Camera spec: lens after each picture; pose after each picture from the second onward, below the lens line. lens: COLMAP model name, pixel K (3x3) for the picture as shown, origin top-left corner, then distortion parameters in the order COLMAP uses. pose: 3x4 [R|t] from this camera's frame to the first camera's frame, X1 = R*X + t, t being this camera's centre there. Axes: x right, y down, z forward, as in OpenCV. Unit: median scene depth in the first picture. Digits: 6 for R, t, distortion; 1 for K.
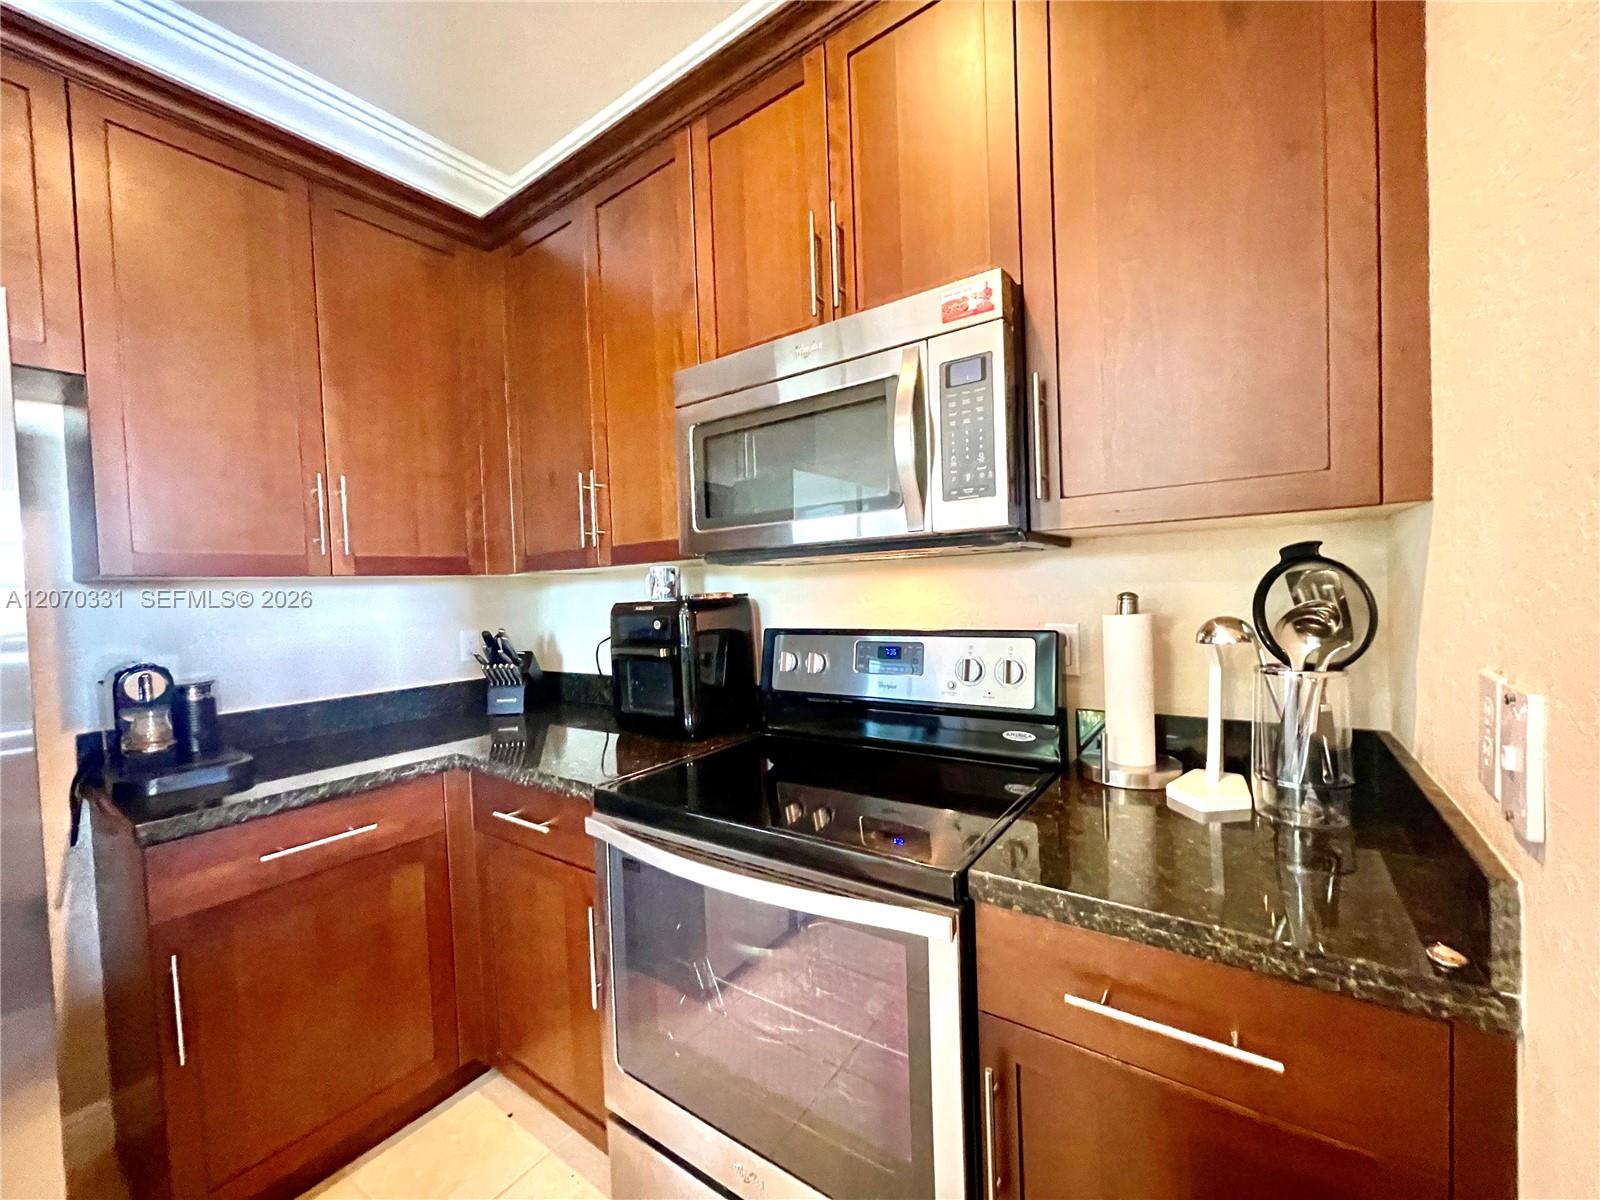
lens RADIAL K [[649.3, 0, 796.6], [0, 649.3, 606.0], [0, 0, 1]] dist [0.001068, 0.000477]
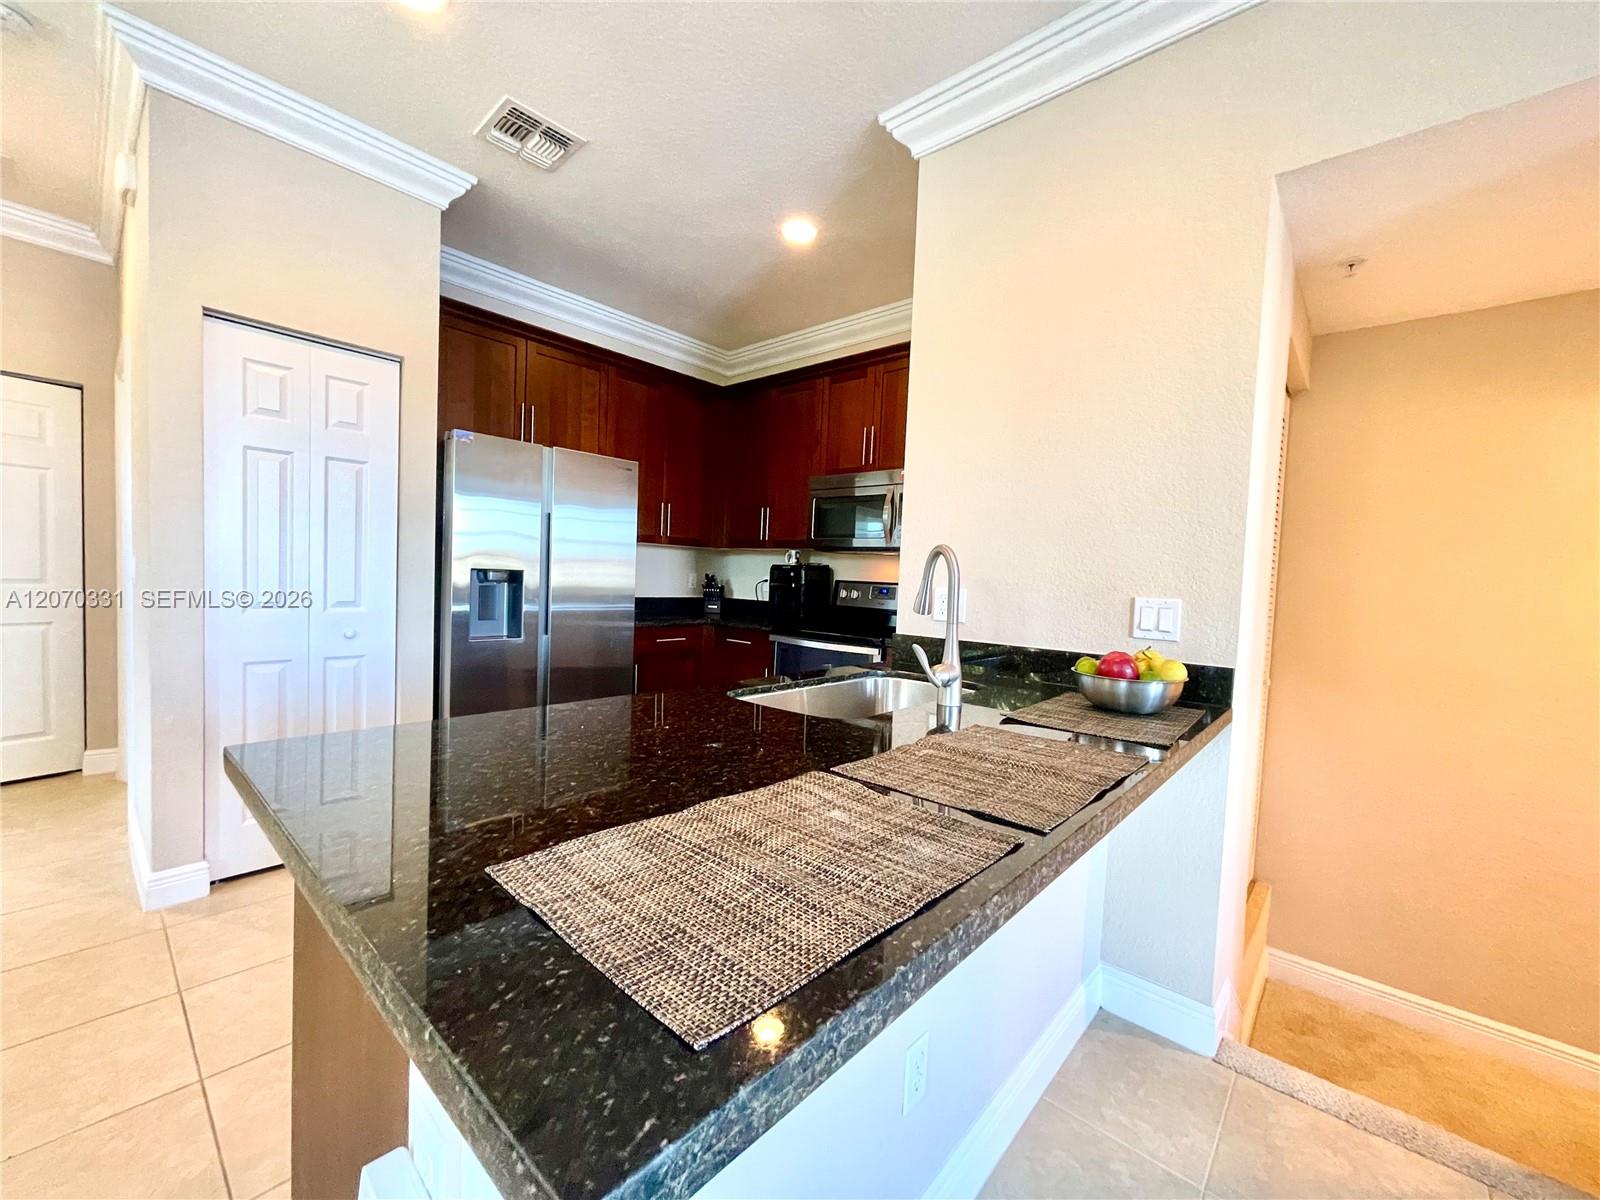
lens RADIAL K [[649.3, 0, 796.6], [0, 649.3, 606.0], [0, 0, 1]] dist [0.001068, 0.000477]
pose [[0.989687, 0.086335, -0.114303, 0.091408], [-0.084198, 0.996174, 0.023401, 0.088181], [0.115886, -0.013535, 0.993170, -1.404587]]
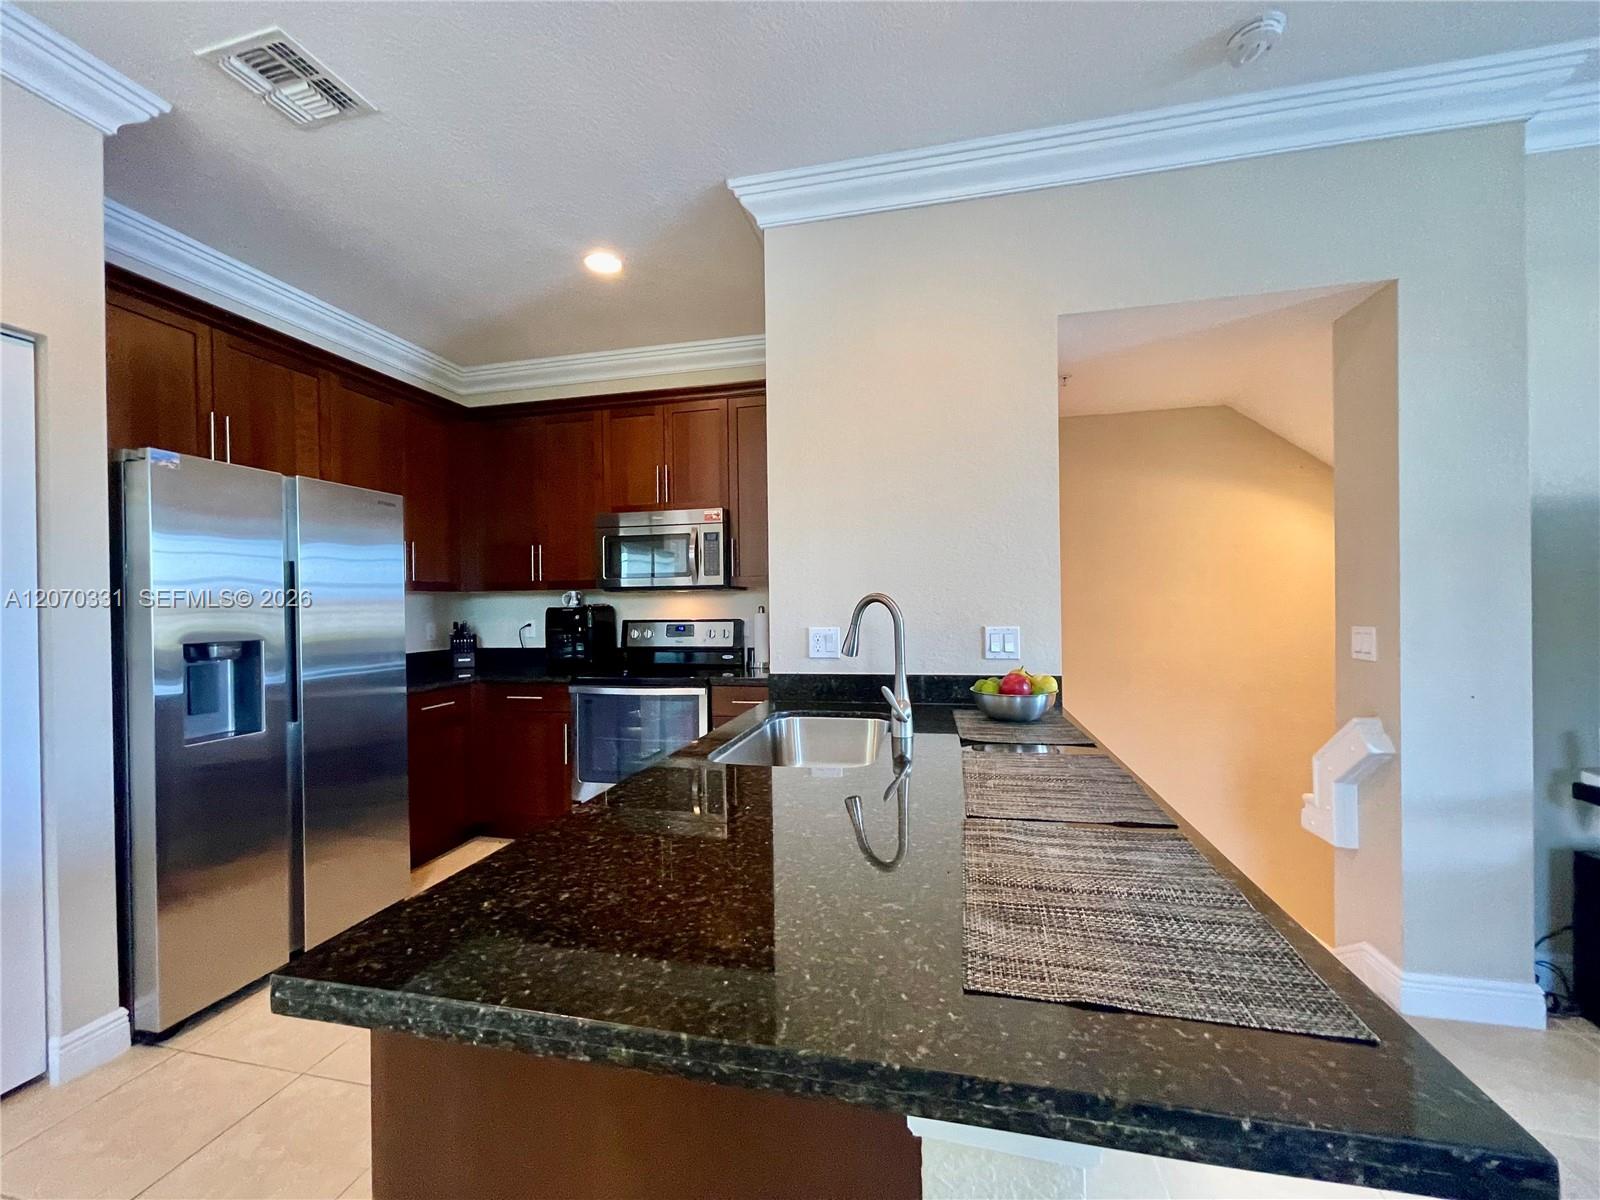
lens RADIAL K [[649.3, 0, 796.6], [0, 649.3, 606.0], [0, 0, 1]] dist [0.001068, 0.000477]
pose [[0.924853, 0.024751, 0.379520, -0.359748], [-0.011616, 0.999253, -0.036859, 0.063084], [-0.380148, 0.029680, 0.924449, -1.360794]]
